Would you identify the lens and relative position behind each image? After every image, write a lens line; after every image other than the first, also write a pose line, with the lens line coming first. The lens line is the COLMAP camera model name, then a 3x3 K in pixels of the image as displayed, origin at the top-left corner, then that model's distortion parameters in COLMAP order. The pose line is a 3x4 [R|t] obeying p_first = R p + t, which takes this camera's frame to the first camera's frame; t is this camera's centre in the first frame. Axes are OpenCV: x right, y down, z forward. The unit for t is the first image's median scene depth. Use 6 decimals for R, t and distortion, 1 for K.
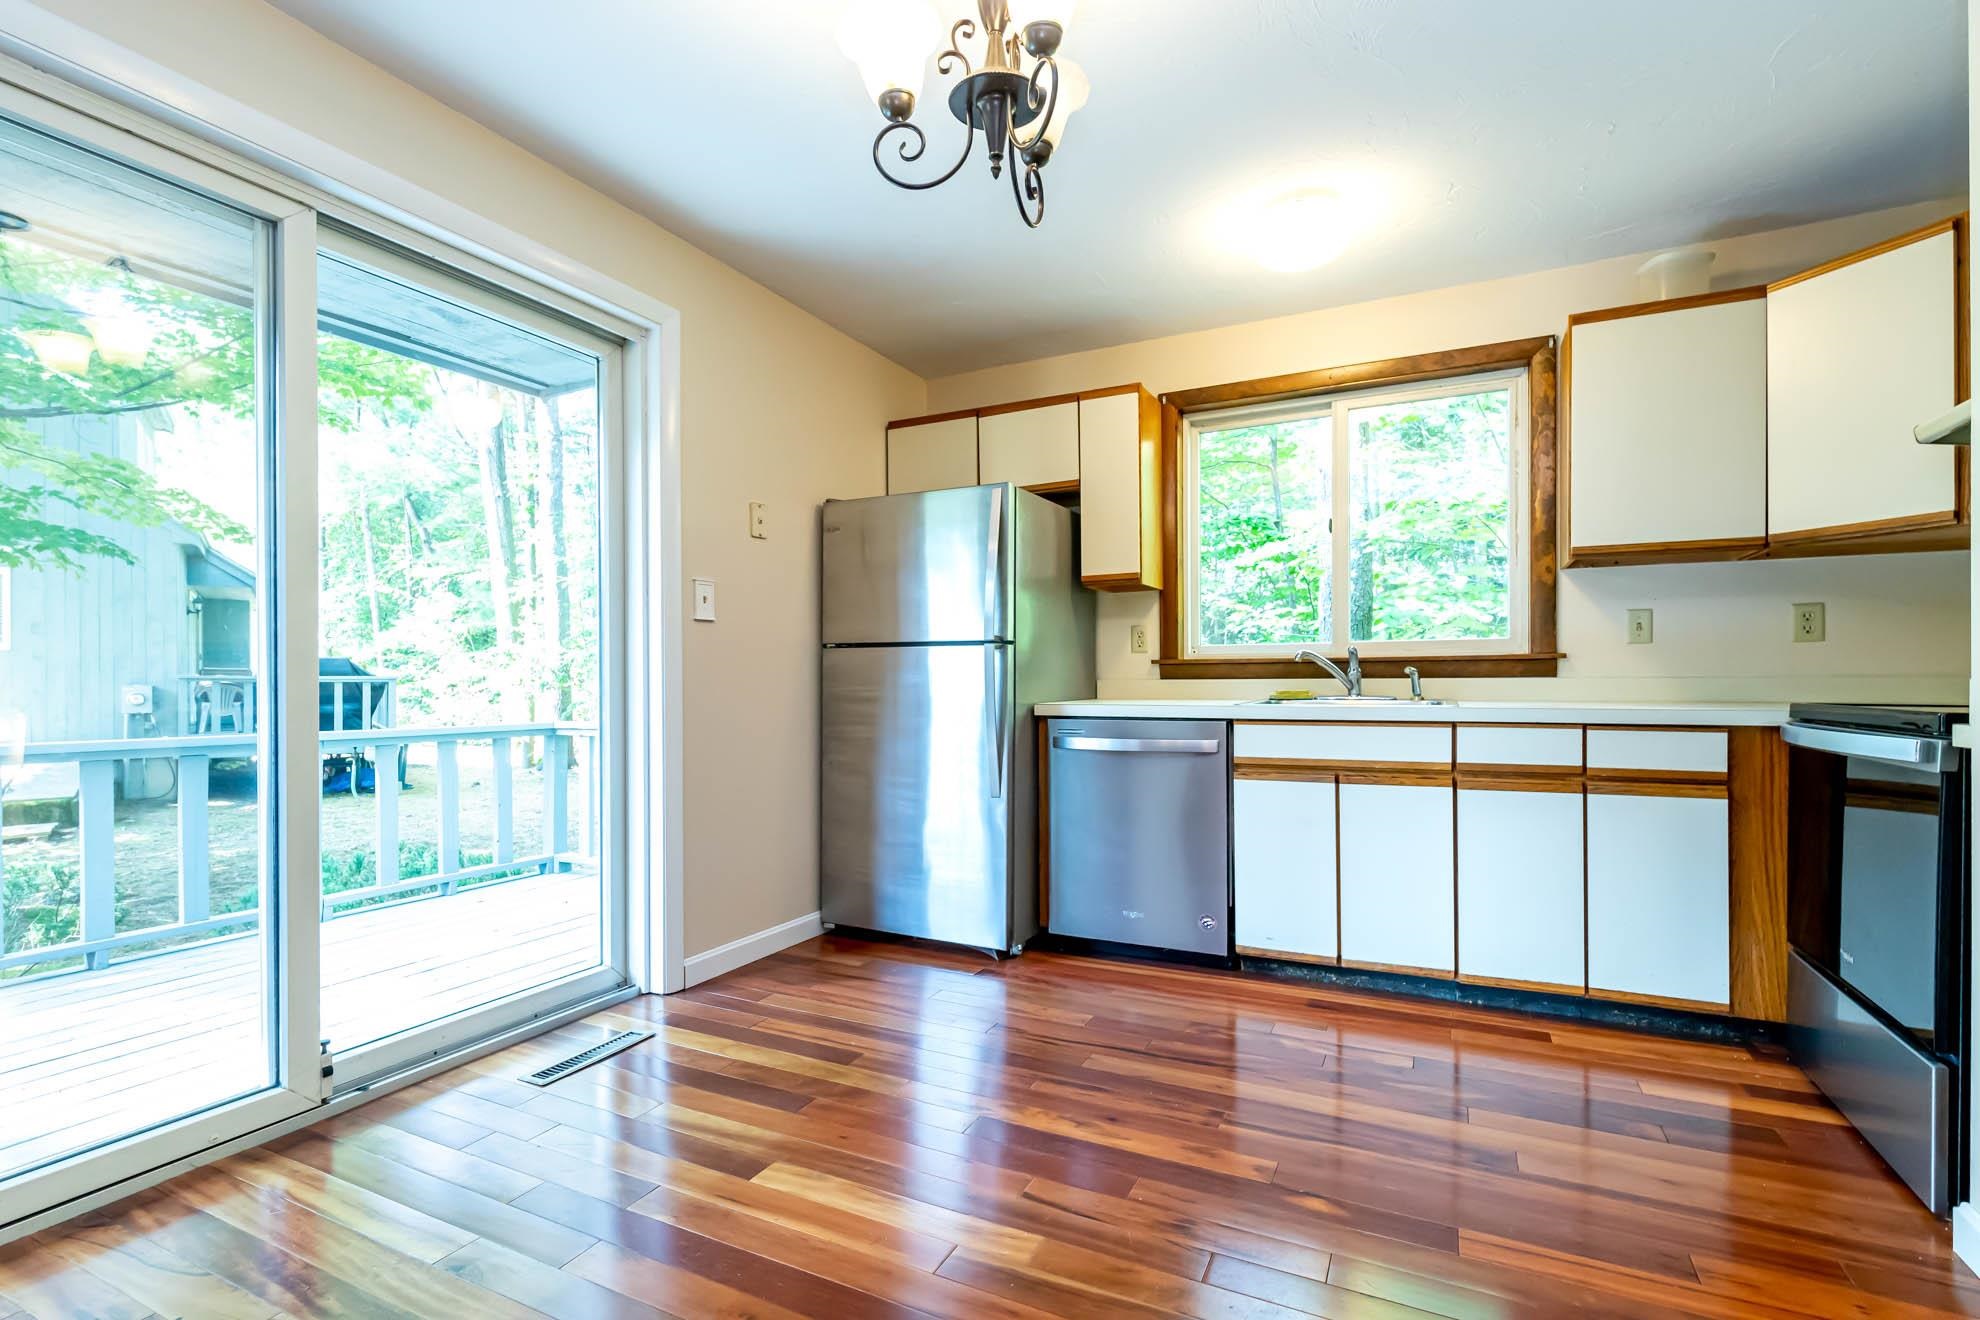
lens RADIAL K [[861.5, 0, 996.6], [0, 861.5, 689.0], [0, 0, 1]] dist [0.001501, -0.001201]
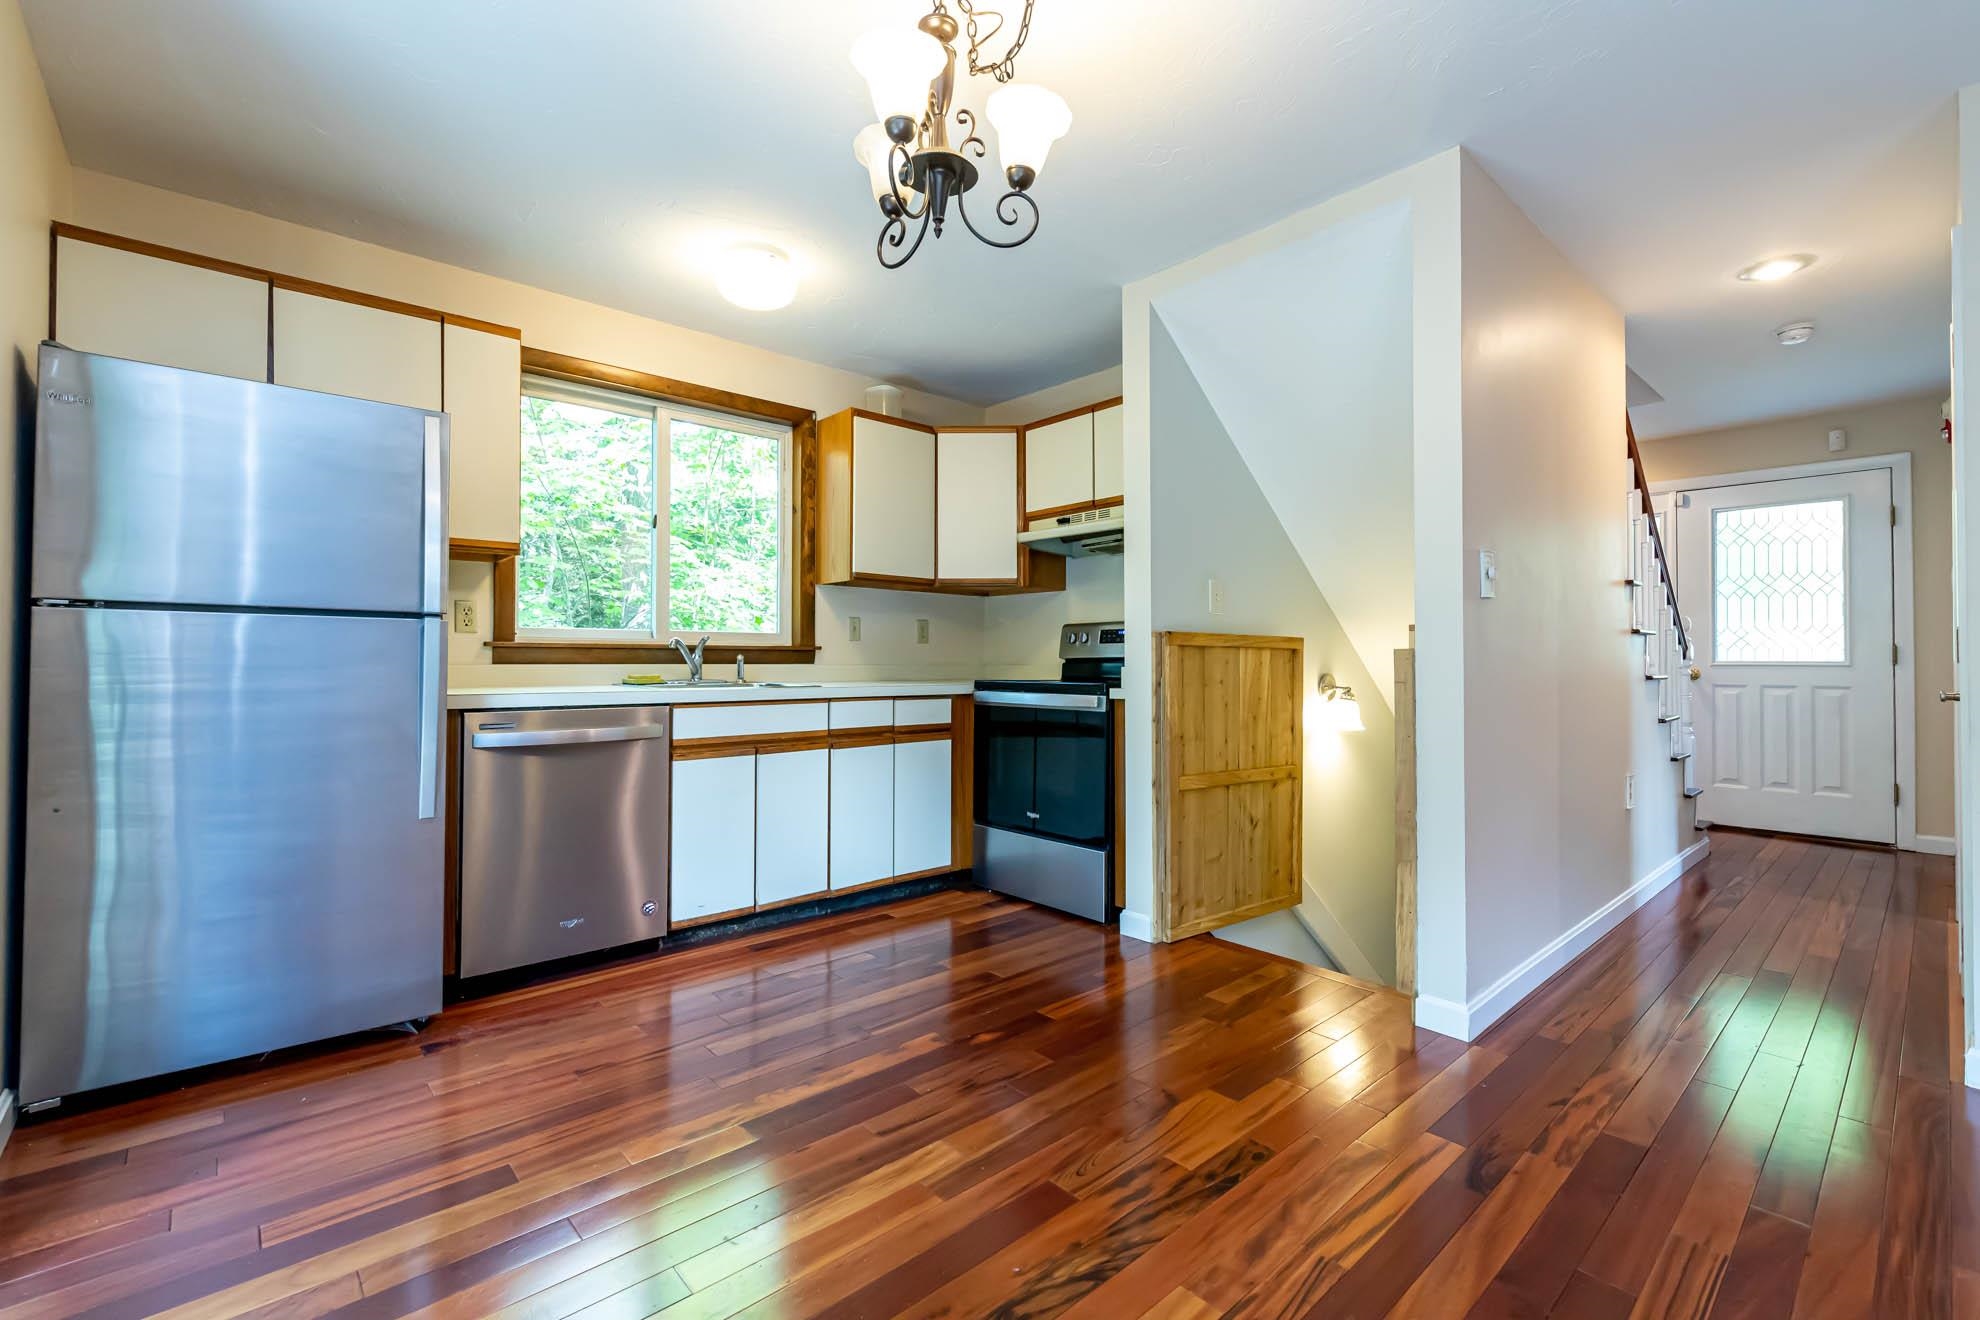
lens RADIAL K [[860.7, 0, 984.5], [0, 860.7, 653.2], [0, 0, 1]] dist [0.002779, -0.000293]
pose [[0.389081, 0.016324, 0.921059, -0.555889], [0.005233, 0.999788, -0.019930, -0.002518], [-0.921189, 0.012575, 0.388913, 0.261354]]
